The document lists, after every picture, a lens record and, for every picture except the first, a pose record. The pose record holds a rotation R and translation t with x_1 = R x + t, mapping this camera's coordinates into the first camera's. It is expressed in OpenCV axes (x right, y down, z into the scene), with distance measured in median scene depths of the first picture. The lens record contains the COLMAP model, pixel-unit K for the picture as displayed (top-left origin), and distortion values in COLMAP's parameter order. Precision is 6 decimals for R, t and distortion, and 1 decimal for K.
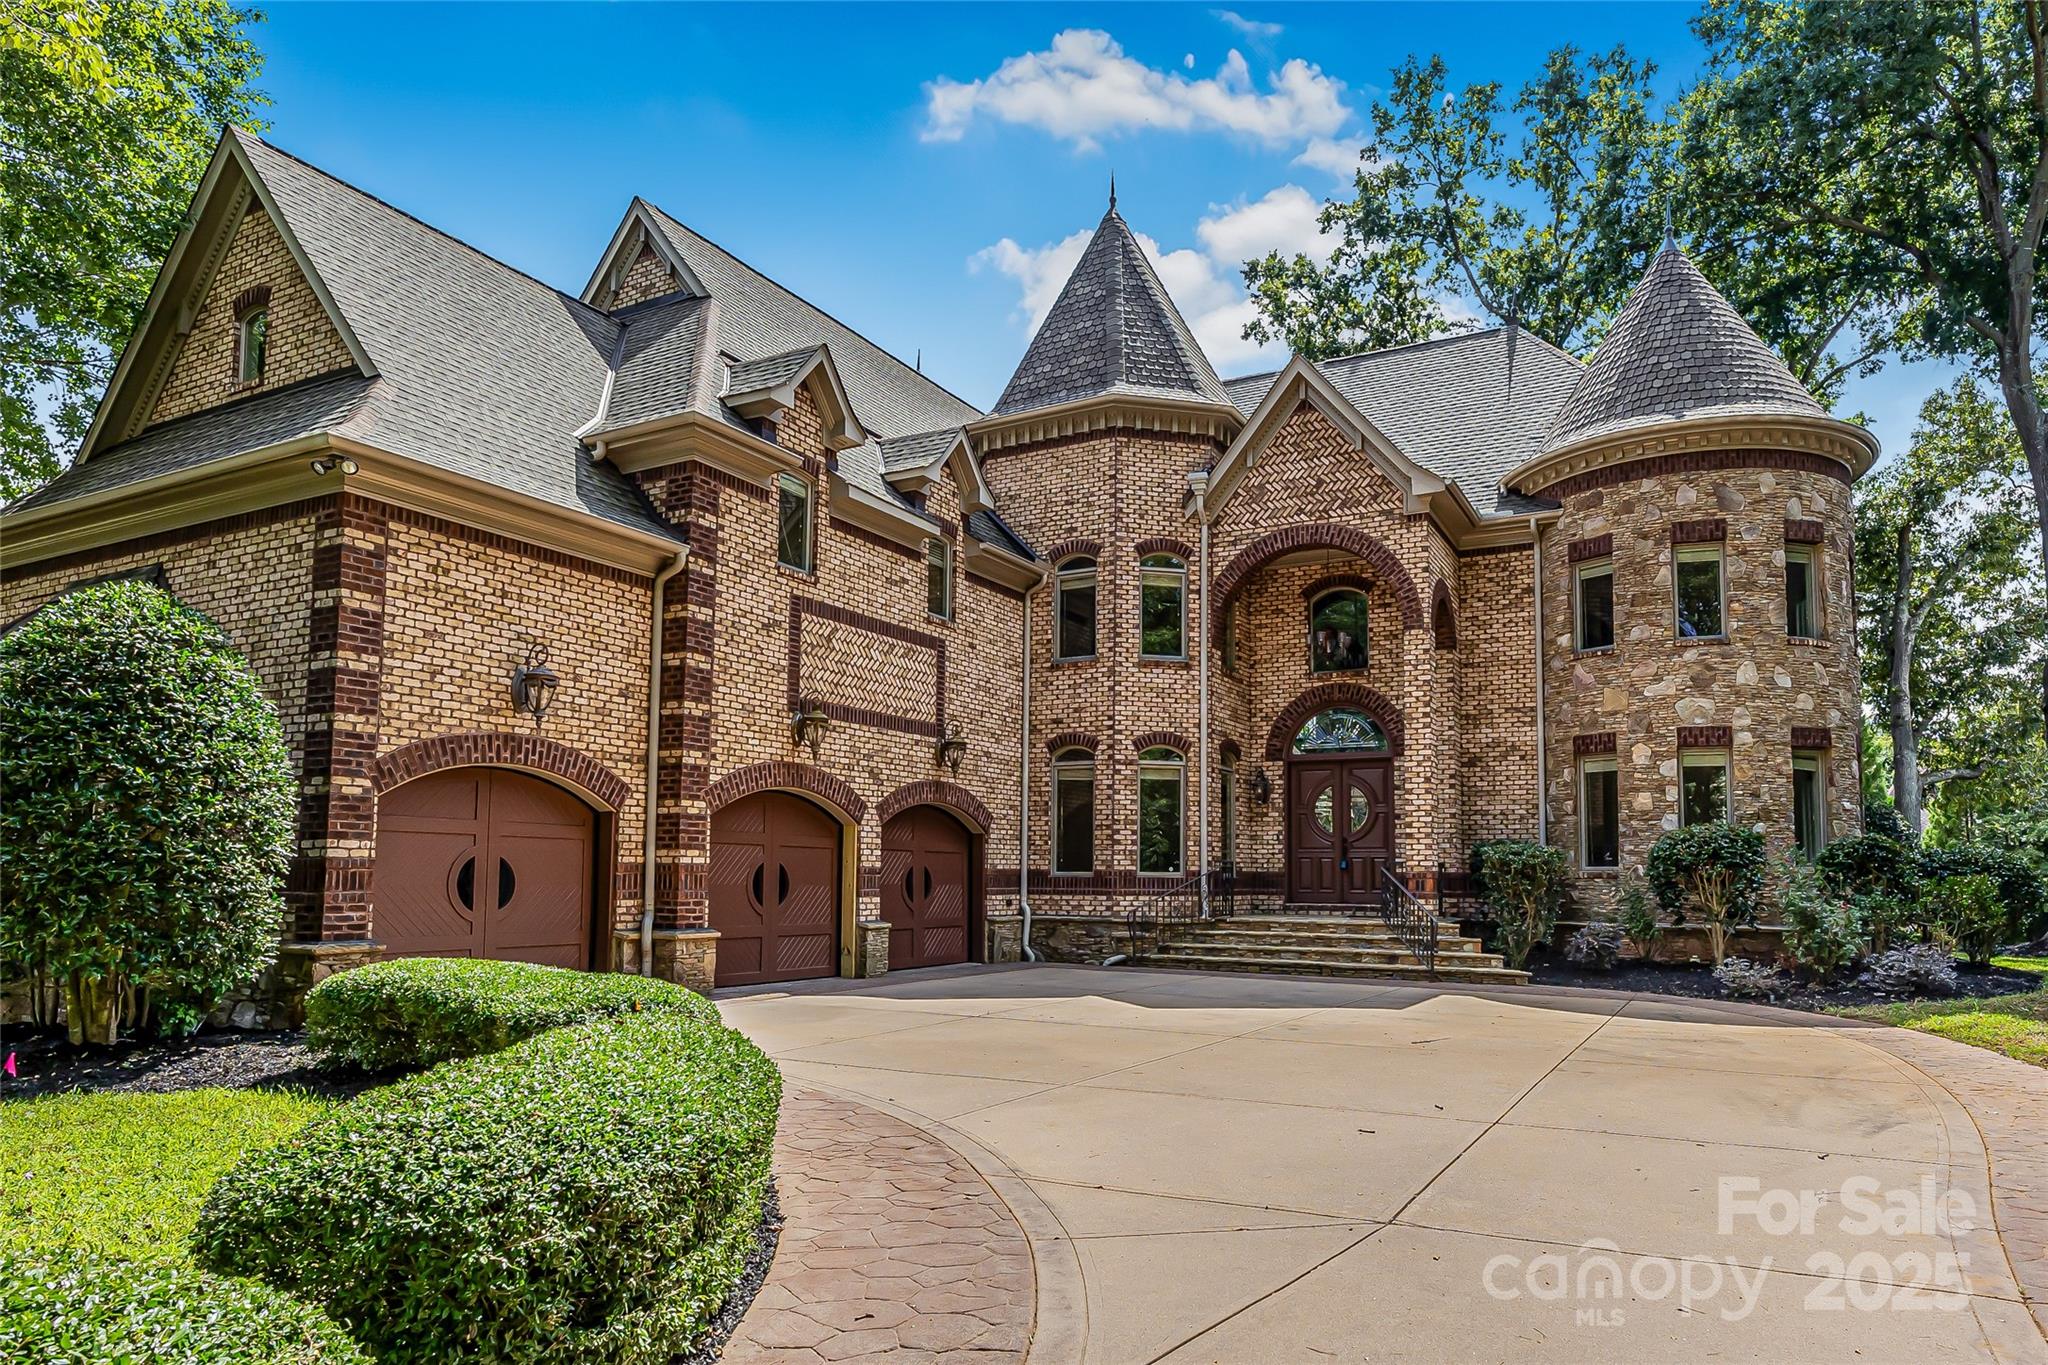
lens RADIAL K [[1292.0, 0, 1061.9], [0, 1292.0, 801.5], [0, 0, 1]] dist [-0.001729, -0.002133]
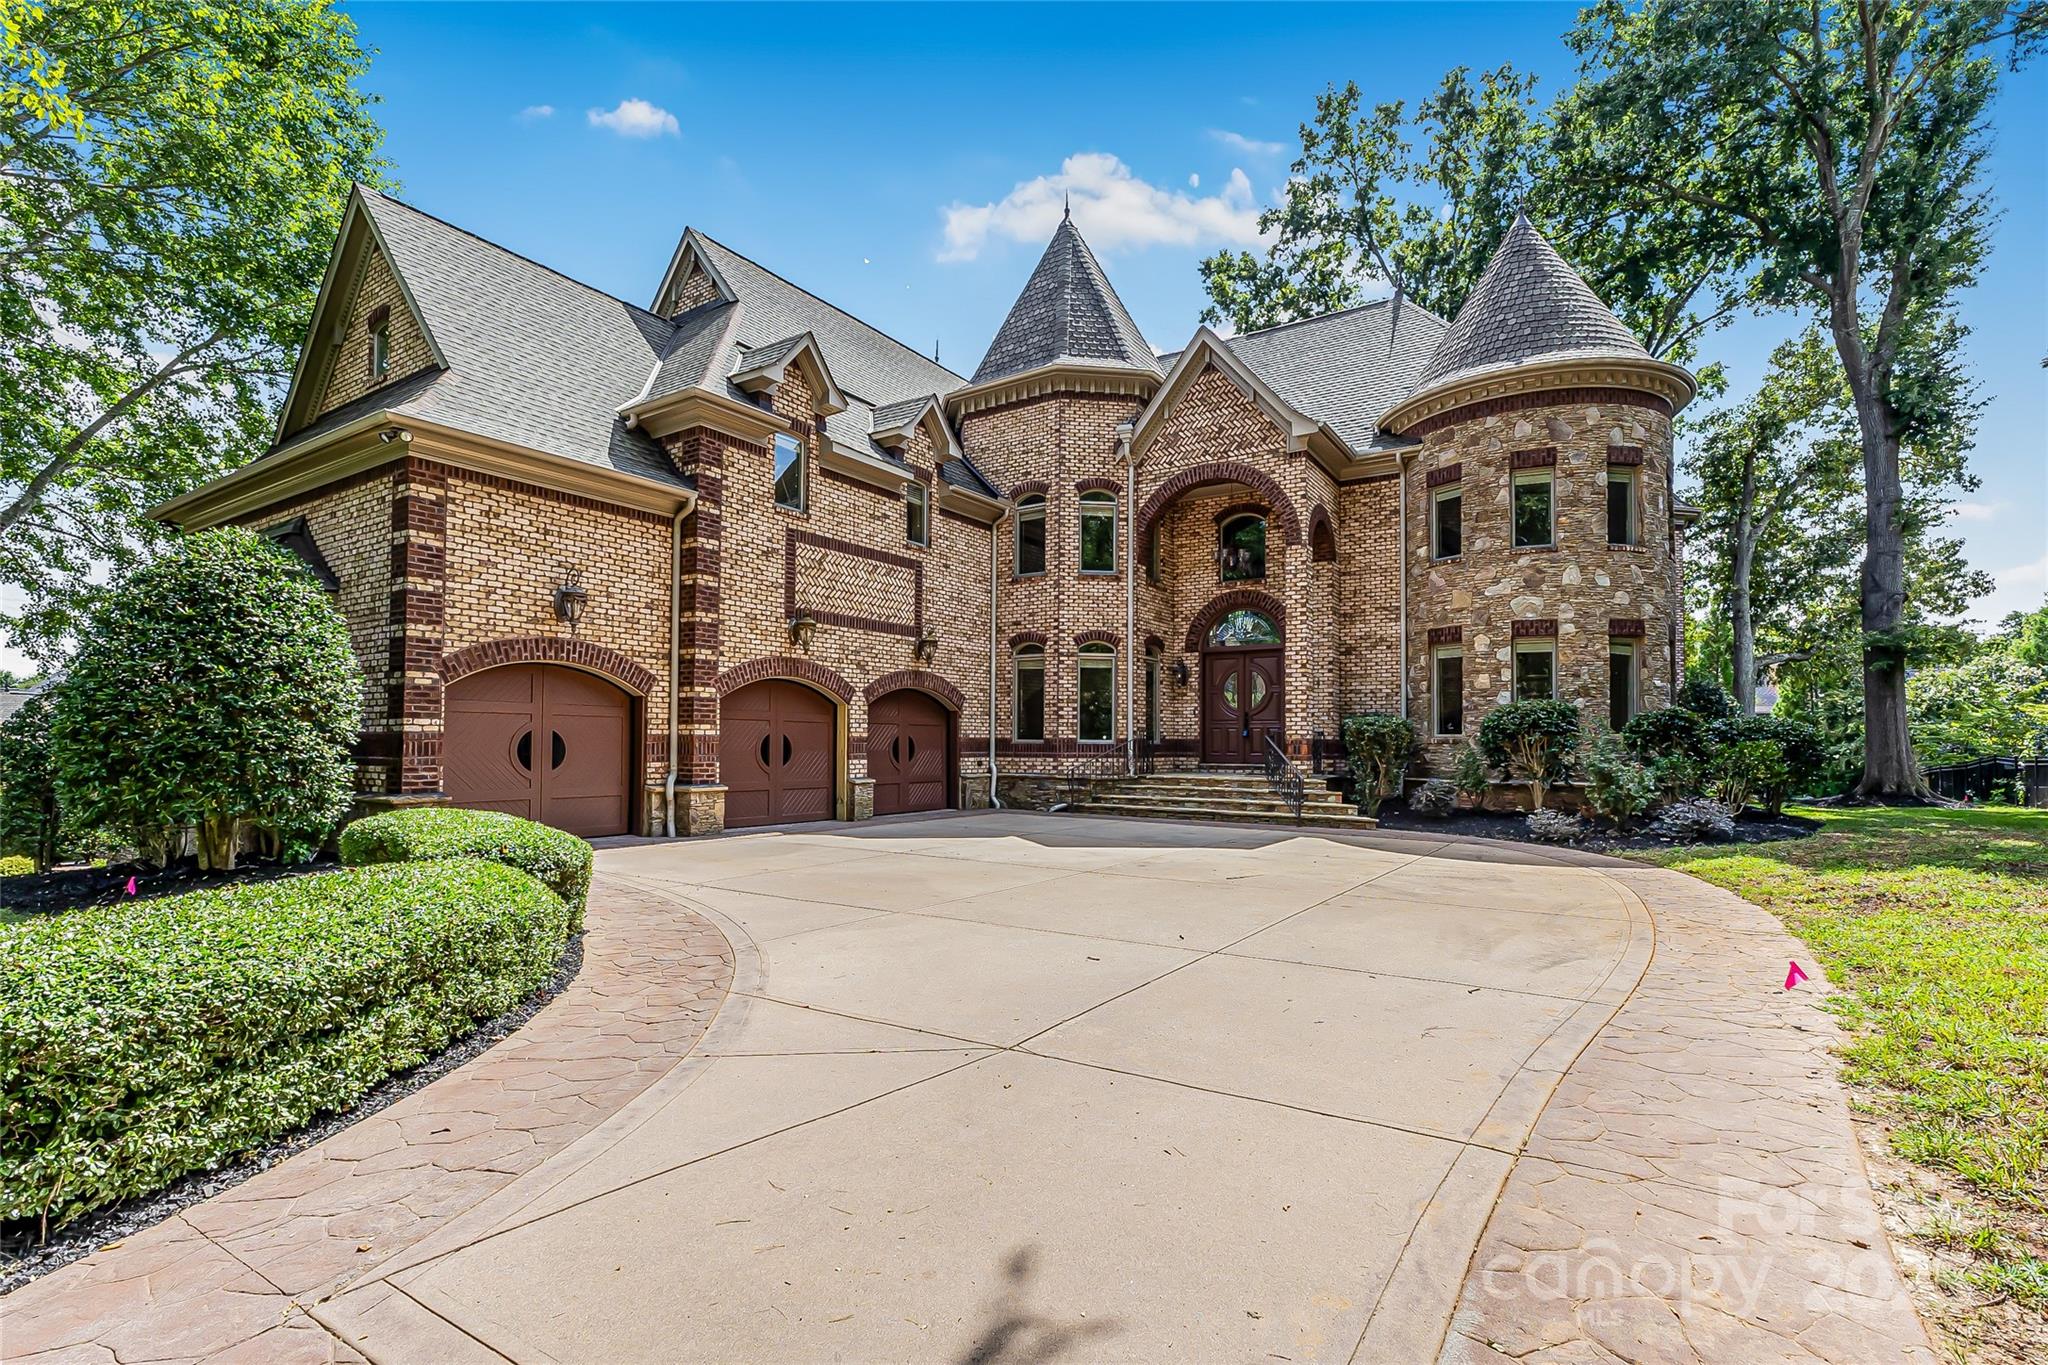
lens RADIAL K [[954.6, 0, 1012.4], [0, 954.6, 731.1], [0, 0, 1]] dist [-0.004025, 0.000014]
pose [[0.994830, -0.003858, -0.101478, 0.096931], [0.008601, 0.998889, 0.046338, 0.001285], [0.101186, -0.046971, 0.993758, 0.048005]]
